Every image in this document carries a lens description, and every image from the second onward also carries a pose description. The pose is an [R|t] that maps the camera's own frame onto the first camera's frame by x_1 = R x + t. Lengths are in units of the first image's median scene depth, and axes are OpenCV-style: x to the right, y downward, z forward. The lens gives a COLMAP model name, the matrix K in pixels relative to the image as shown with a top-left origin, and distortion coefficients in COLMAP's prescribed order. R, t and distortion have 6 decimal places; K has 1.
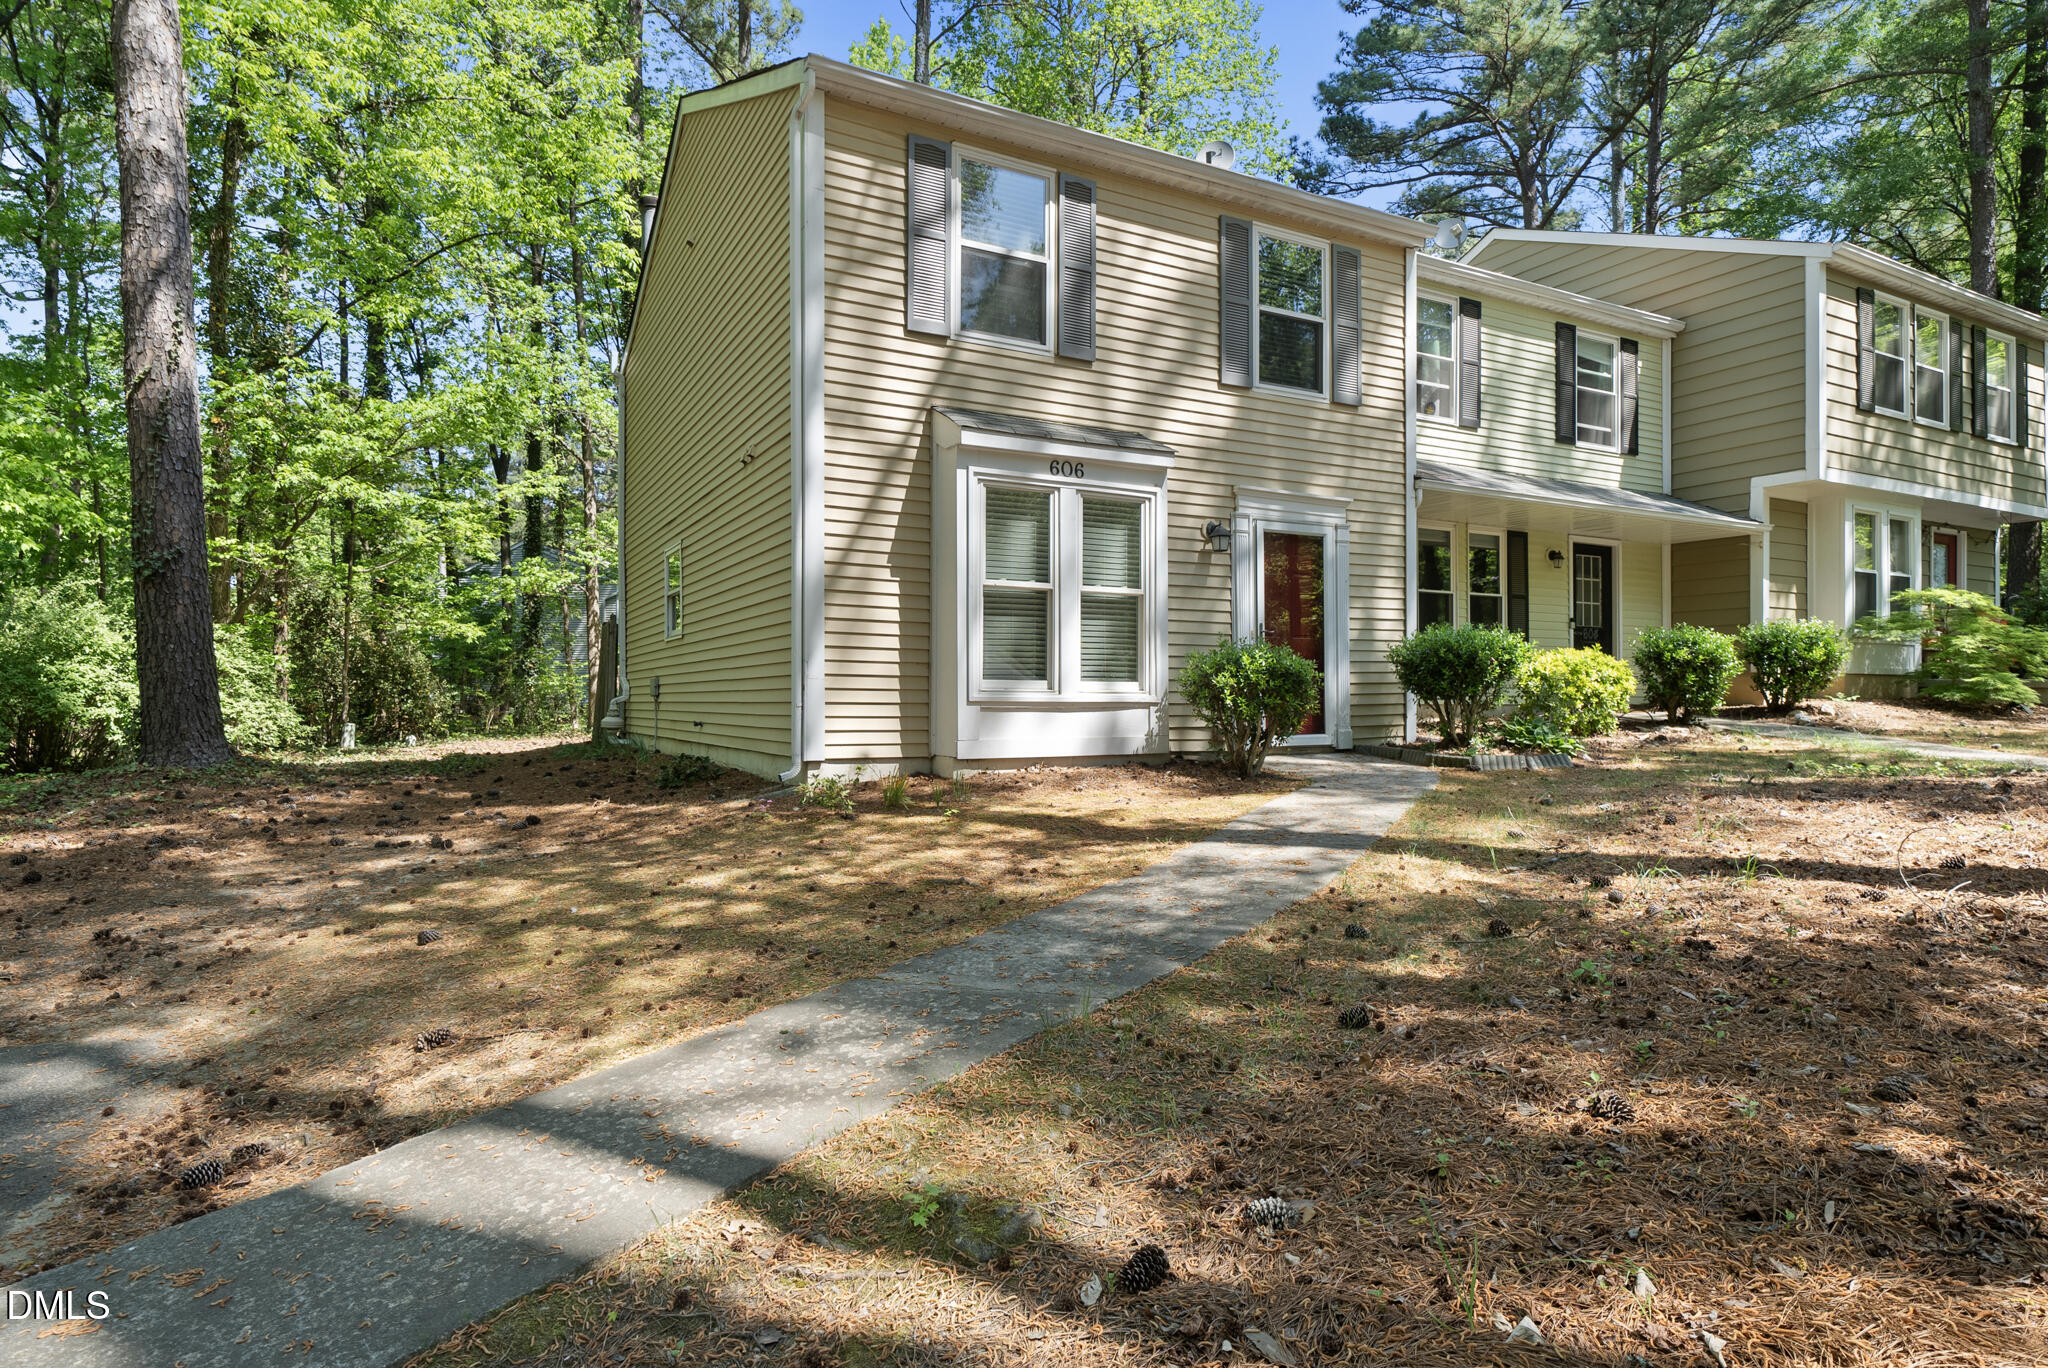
lens RADIAL K [[1117.5, 0, 1024.9], [0, 1117.5, 688.3], [0, 0, 1]] dist [0.001952, 0.000526]
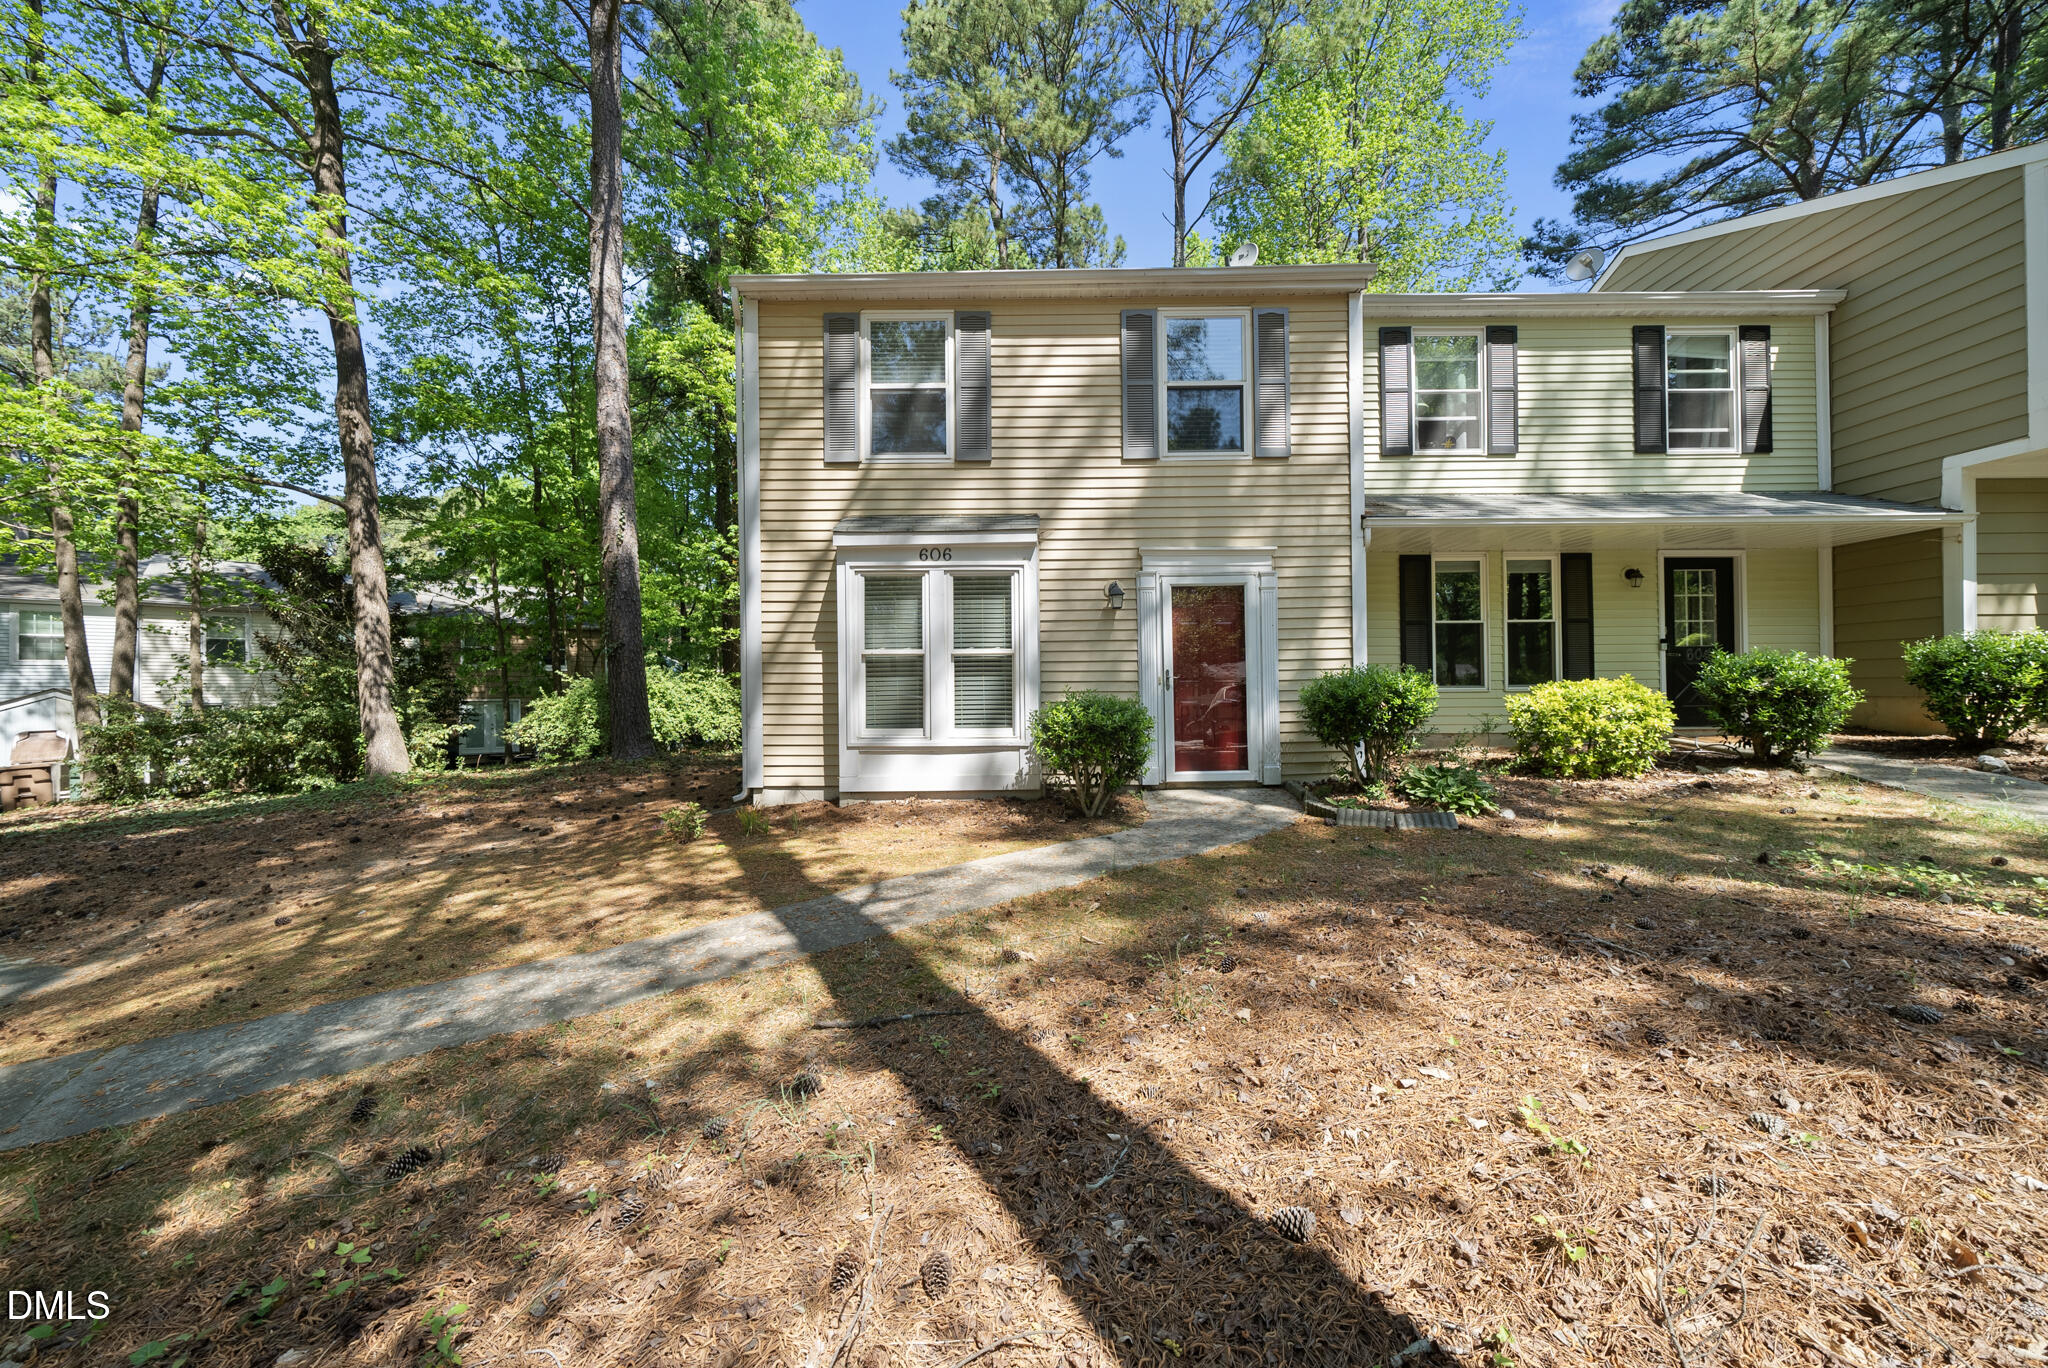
lens RADIAL K [[711.3, 0, 1023.0], [0, 711.3, 688.3], [0, 0, 1]] dist [-0.007375, 0.000191]
pose [[0.878404, -0.012253, -0.477761, 0.417107], [0.015740, 0.999871, 0.003298, -0.044398], [0.477659, -0.010417, 0.878483, 0.311760]]
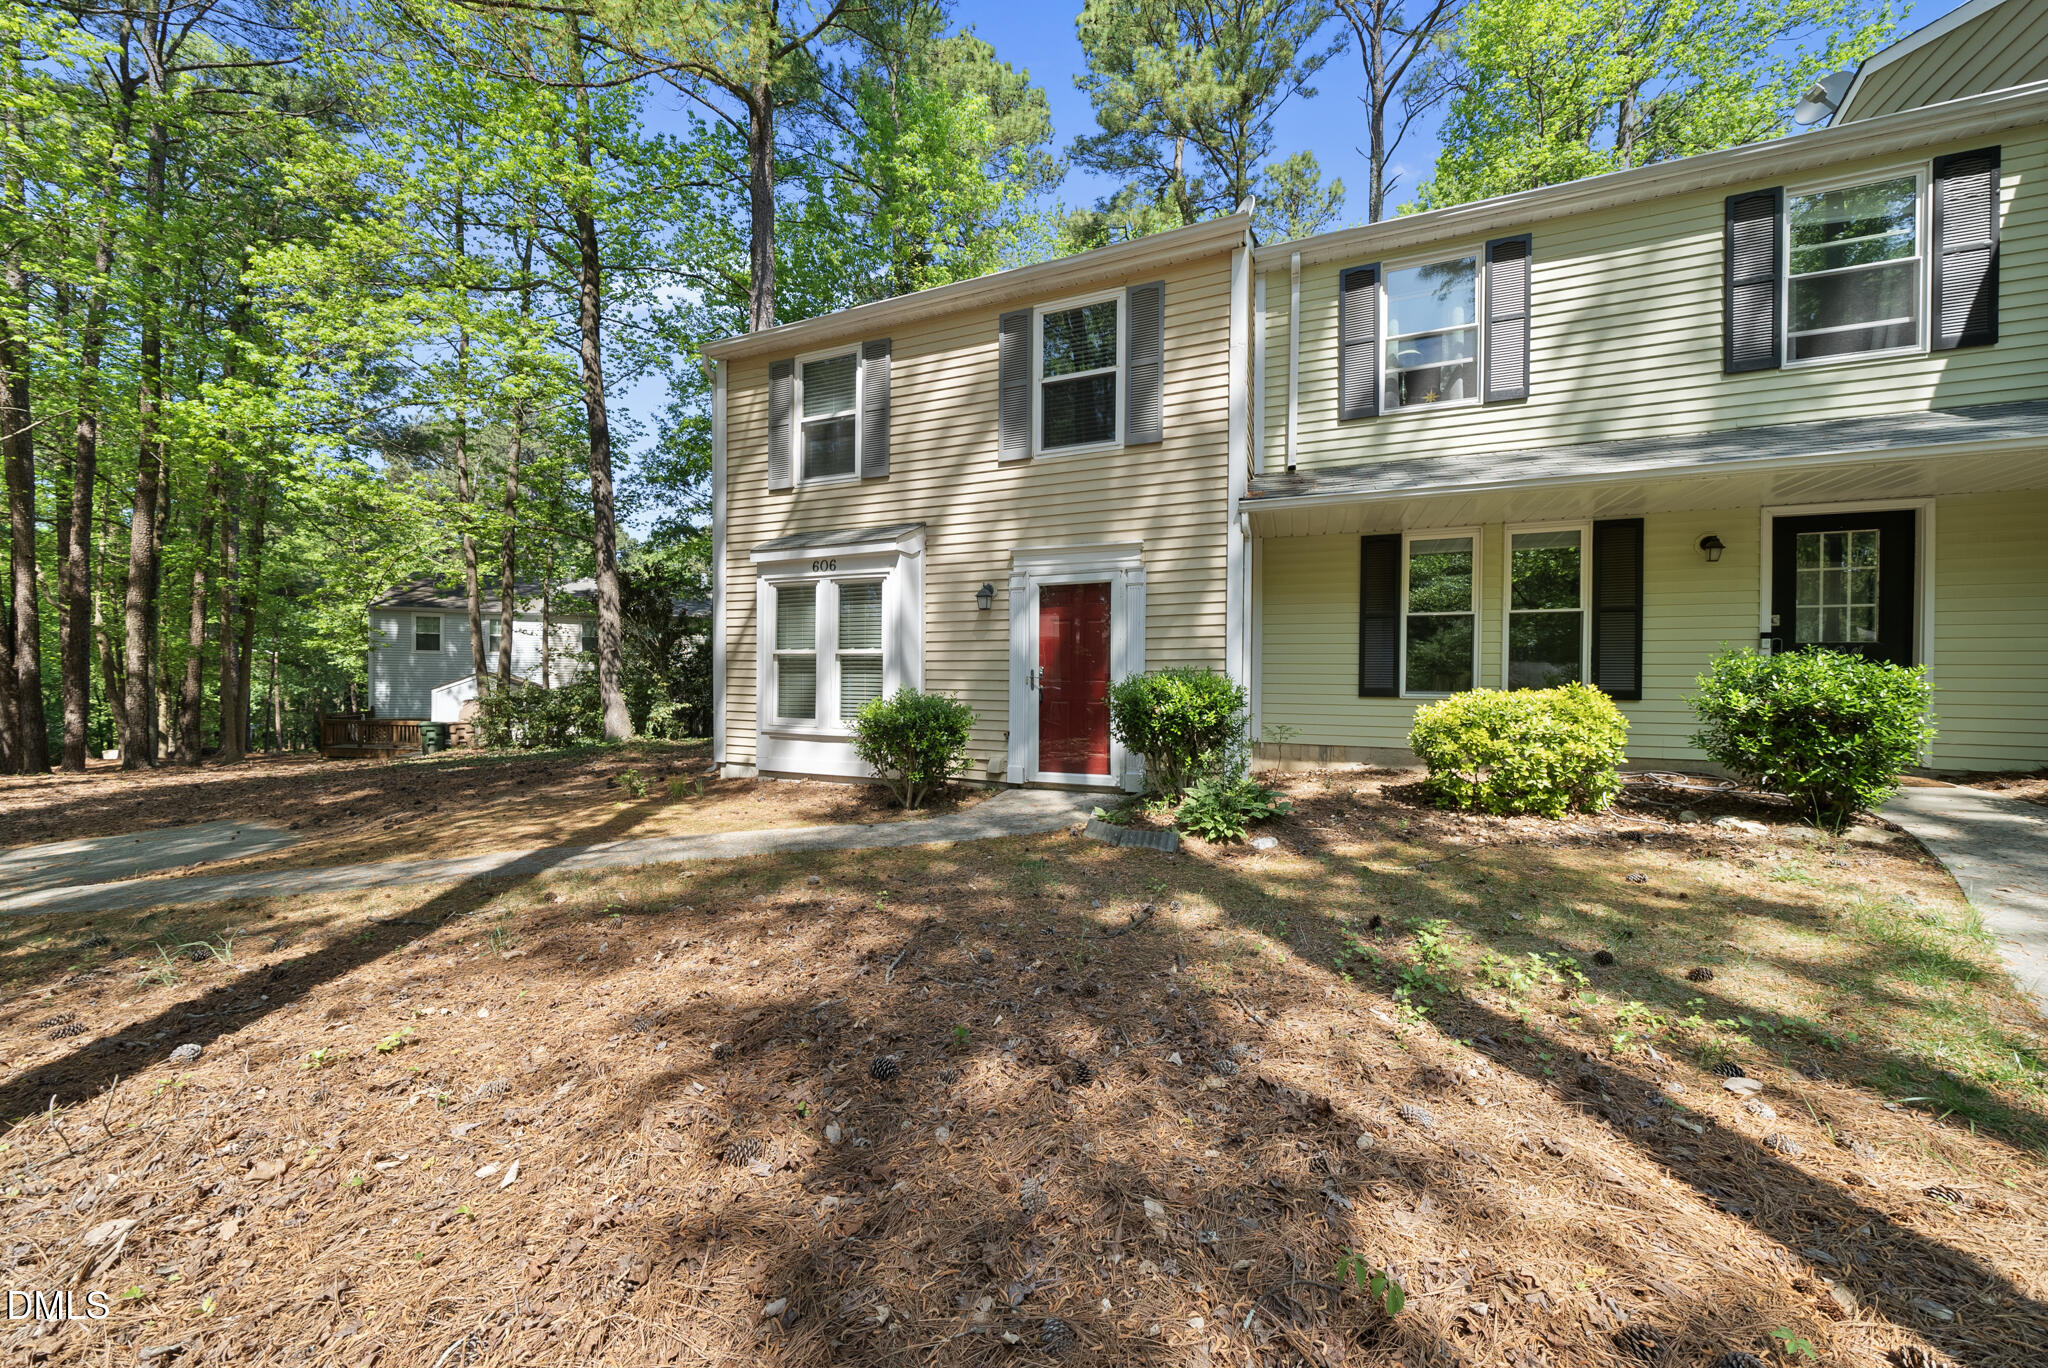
lens RADIAL K [[711.3, 0, 1021.8], [0, 711.3, 690.2], [0, 0, 1]] dist [-0.007375, 0.000191]
pose [[0.628452, 0.012314, -0.777751, 0.744681], [-0.000606, 0.999882, 0.015340, -0.048548], [0.777848, -0.009169, 0.628386, 0.545226]]
